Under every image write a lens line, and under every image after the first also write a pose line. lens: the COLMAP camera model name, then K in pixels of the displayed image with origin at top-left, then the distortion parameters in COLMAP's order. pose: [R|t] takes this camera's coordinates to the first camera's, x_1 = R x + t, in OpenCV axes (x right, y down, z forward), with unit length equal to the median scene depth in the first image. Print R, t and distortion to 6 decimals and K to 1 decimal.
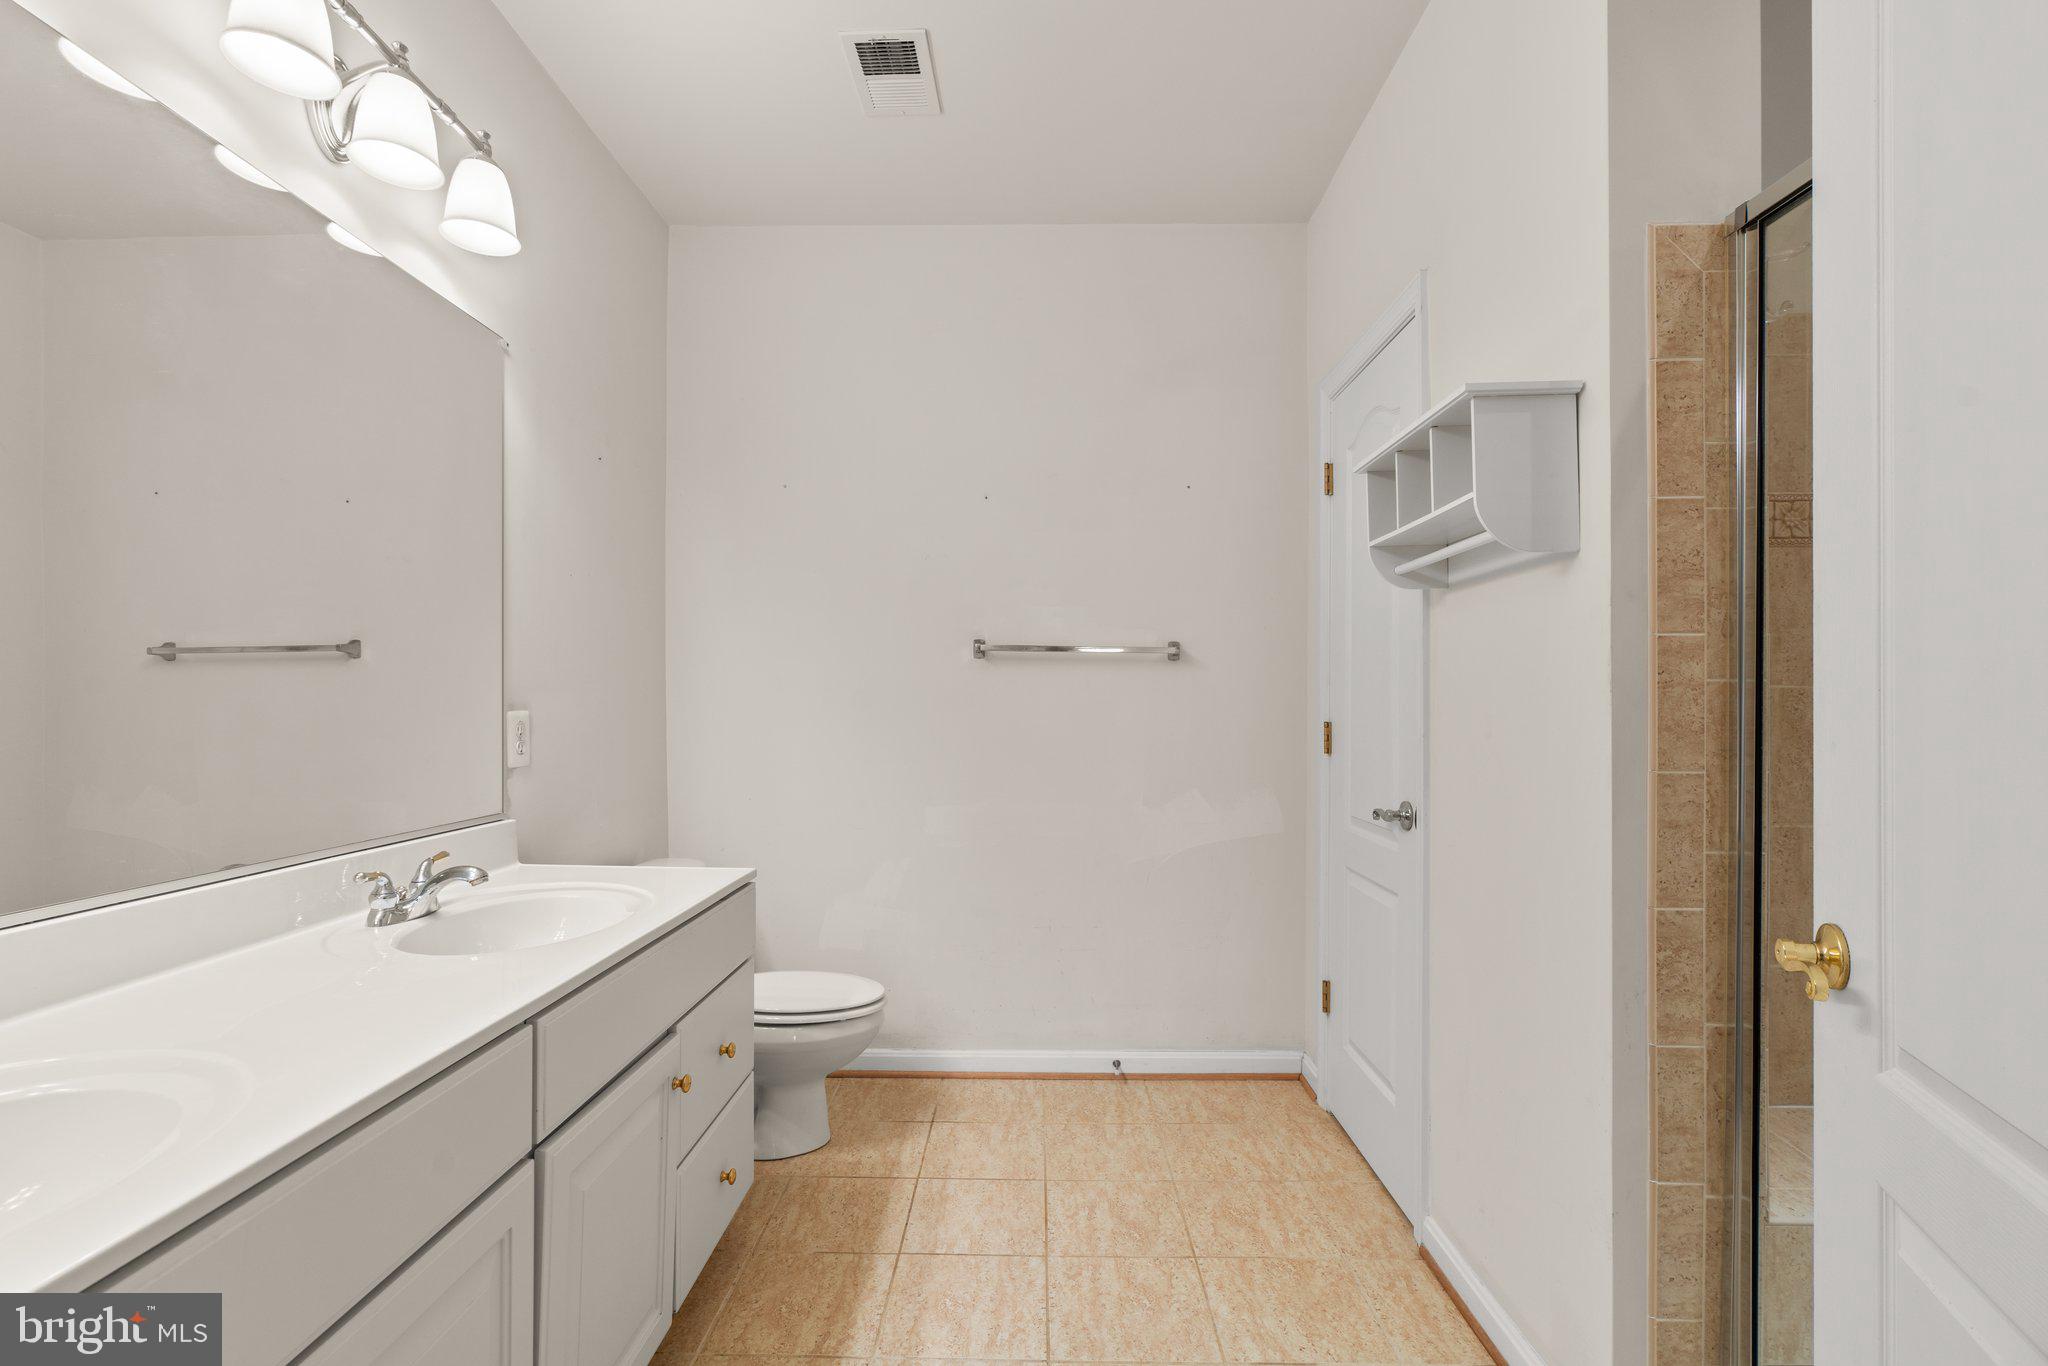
lens RADIAL K [[925.9, 0, 1032.0], [0, 925.9, 688.7], [0, 0, 1]] dist [-0.019921, 0.009785]
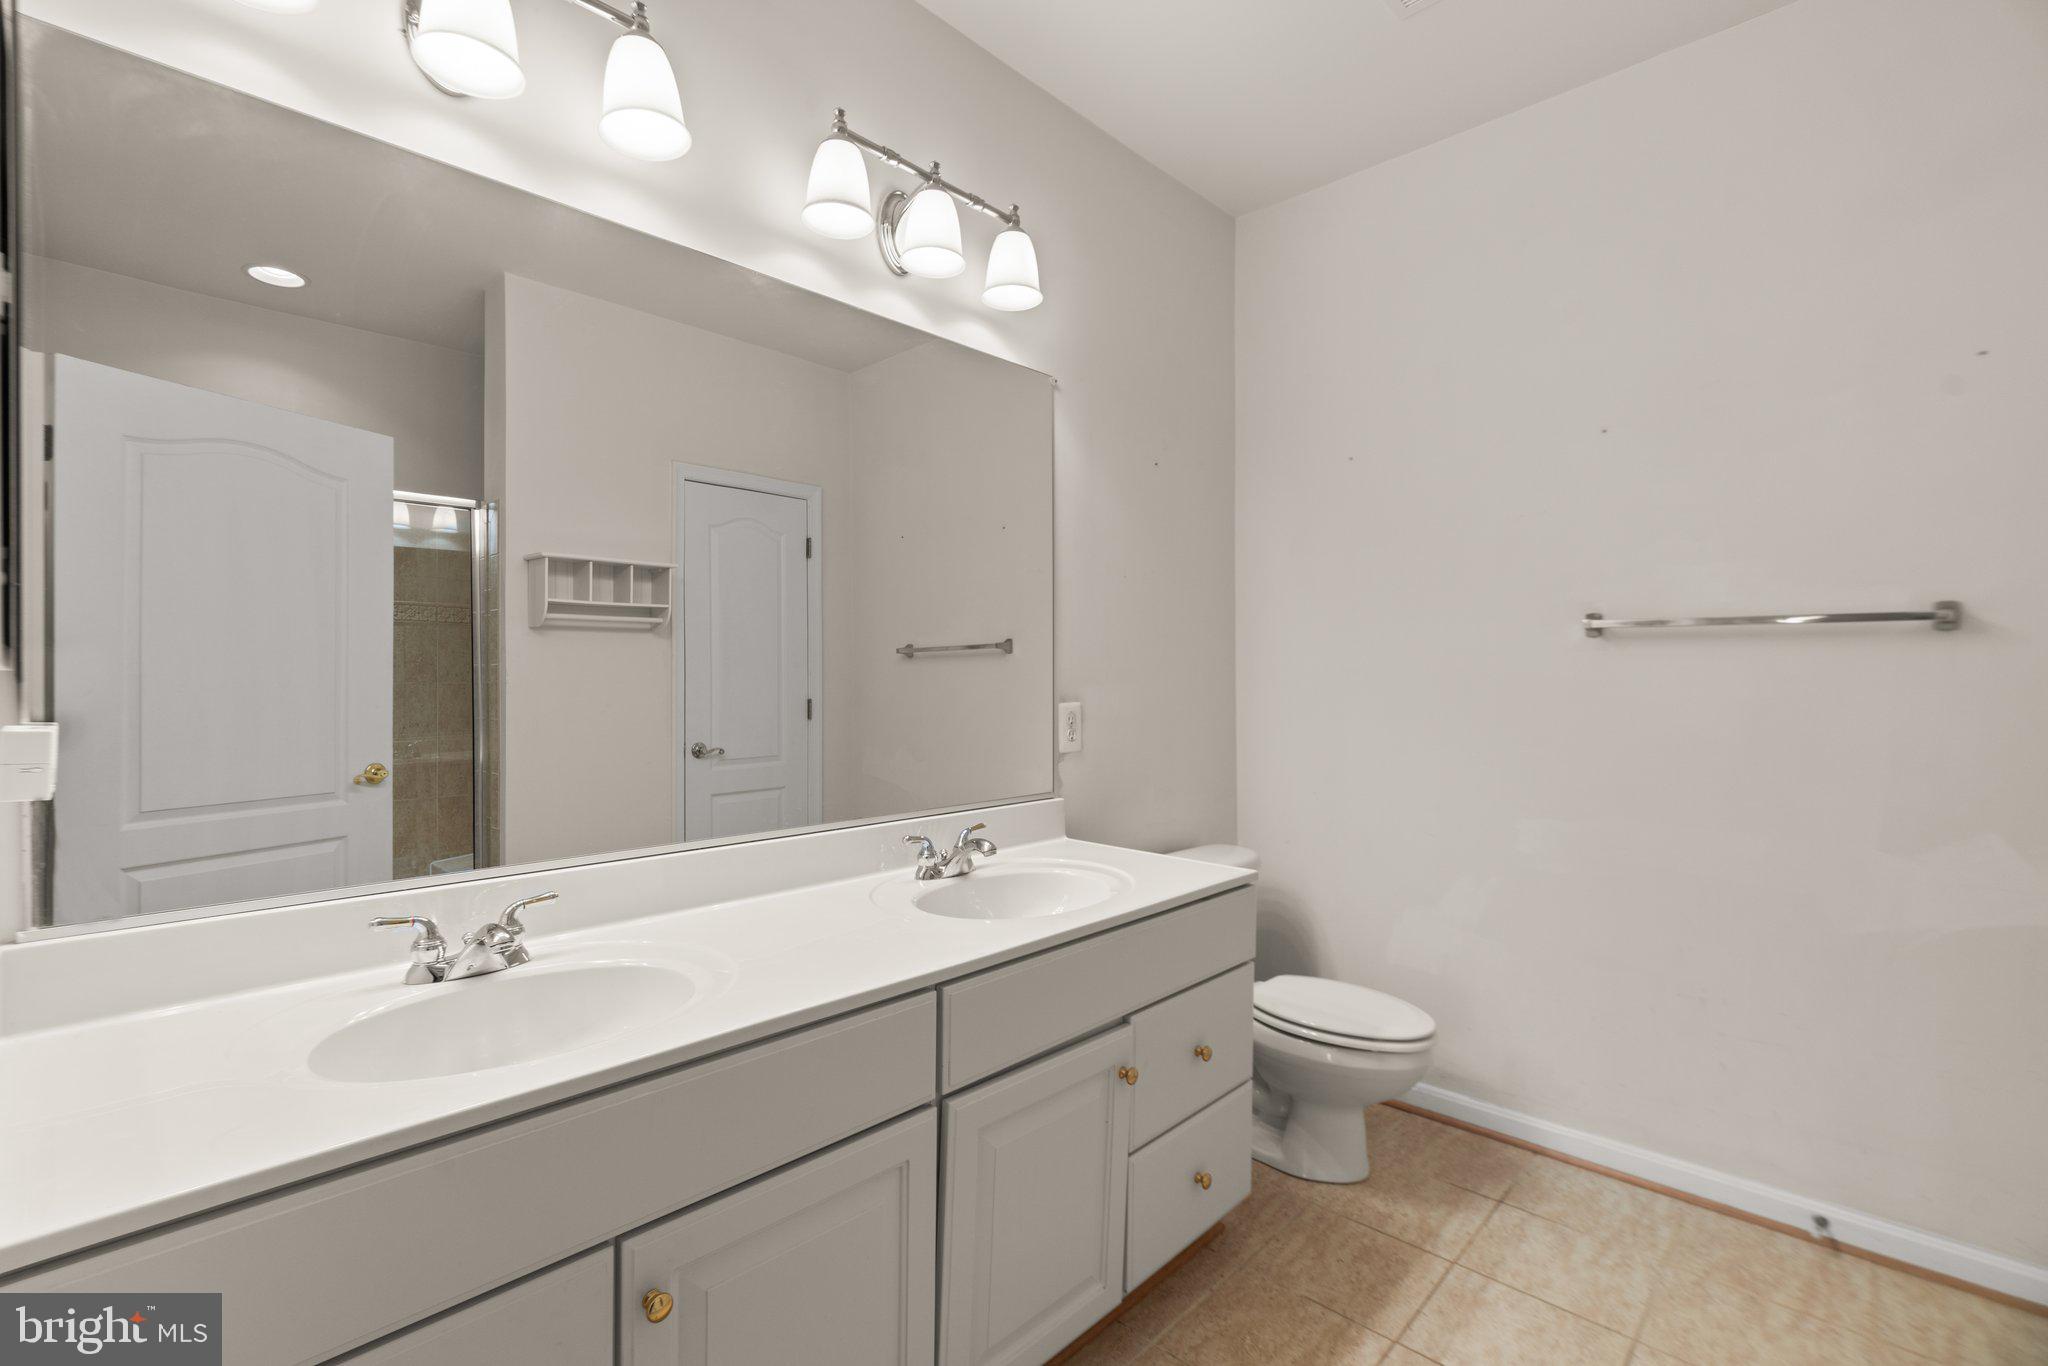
lens RADIAL K [[925.9, 0, 1022.1], [0, 925.9, 670.9], [0, 0, 1]] dist [-0.019921, 0.009785]
pose [[0.719849, -0.004998, -0.694113, 0.193725], [0.014657, 0.999861, 0.008001, -0.024985], [0.693976, -0.015933, 0.719821, 0.141628]]
